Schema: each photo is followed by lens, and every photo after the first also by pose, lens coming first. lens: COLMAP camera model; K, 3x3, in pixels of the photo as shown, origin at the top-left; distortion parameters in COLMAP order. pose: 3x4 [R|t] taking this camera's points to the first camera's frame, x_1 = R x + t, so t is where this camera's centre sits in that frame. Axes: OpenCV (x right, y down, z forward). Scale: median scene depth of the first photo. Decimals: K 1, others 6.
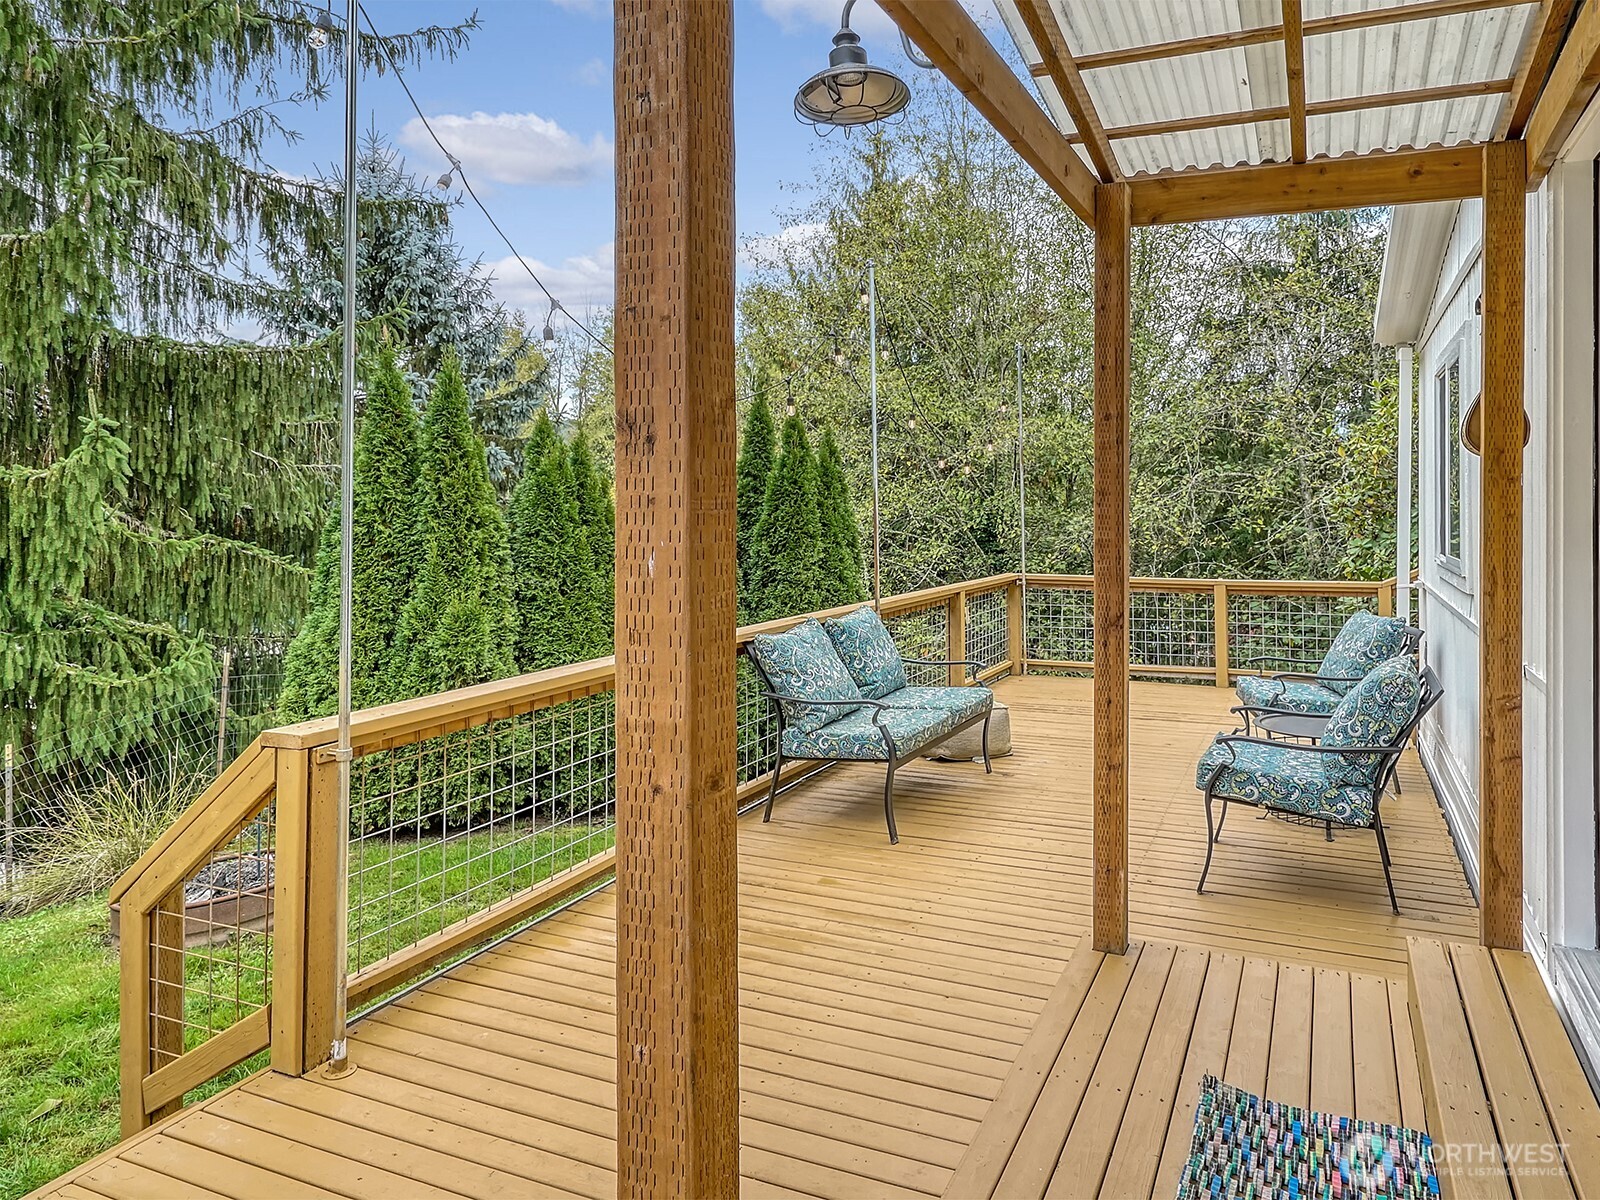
lens RADIAL K [[1147.1, 0, 798.4], [0, 1147.1, 600.4], [0, 0, 1]] dist [-0.003077, -0.000294]
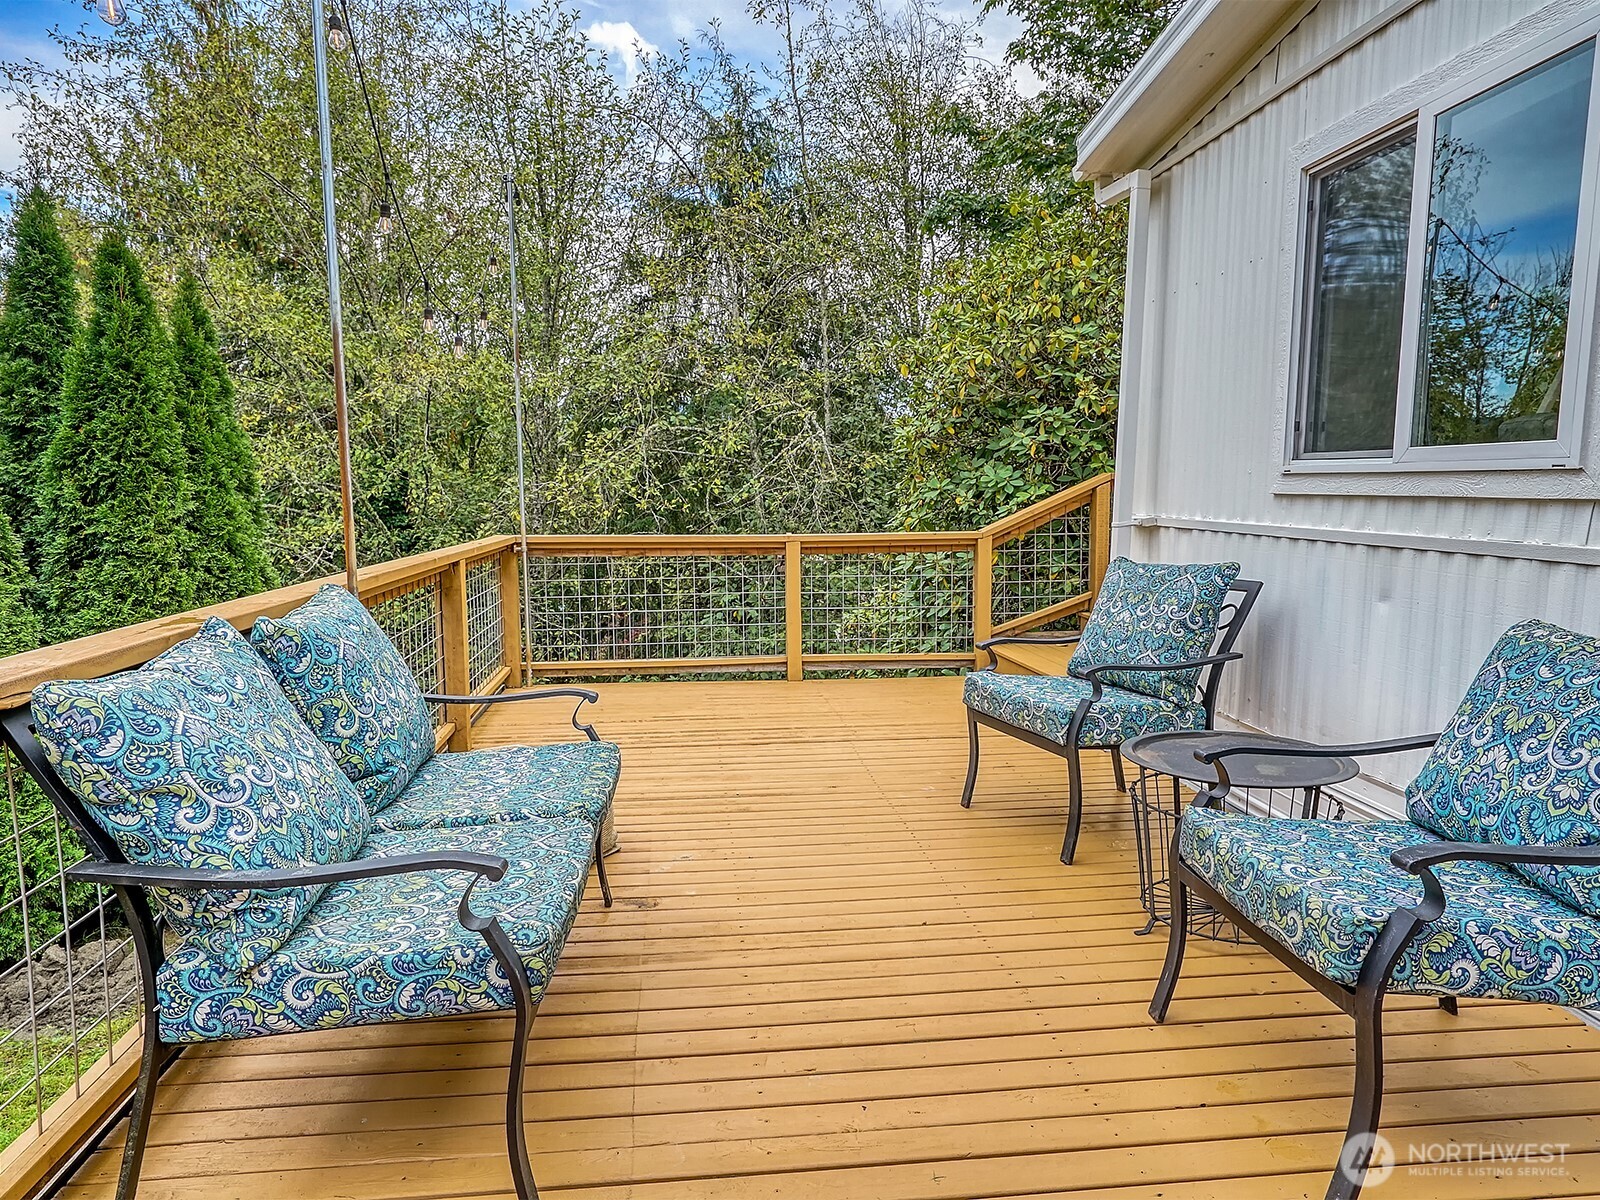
lens RADIAL K [[1219.9, 0, 793.6], [0, 1219.9, 628.2], [0, 0, 1]] dist [-0.027098, 0.032263]
pose [[0.876538, -0.064366, 0.477010, -0.007803], [0.047234, 0.997738, 0.047836, 0.005007], [-0.479009, -0.019399, 0.877595, 0.356611]]
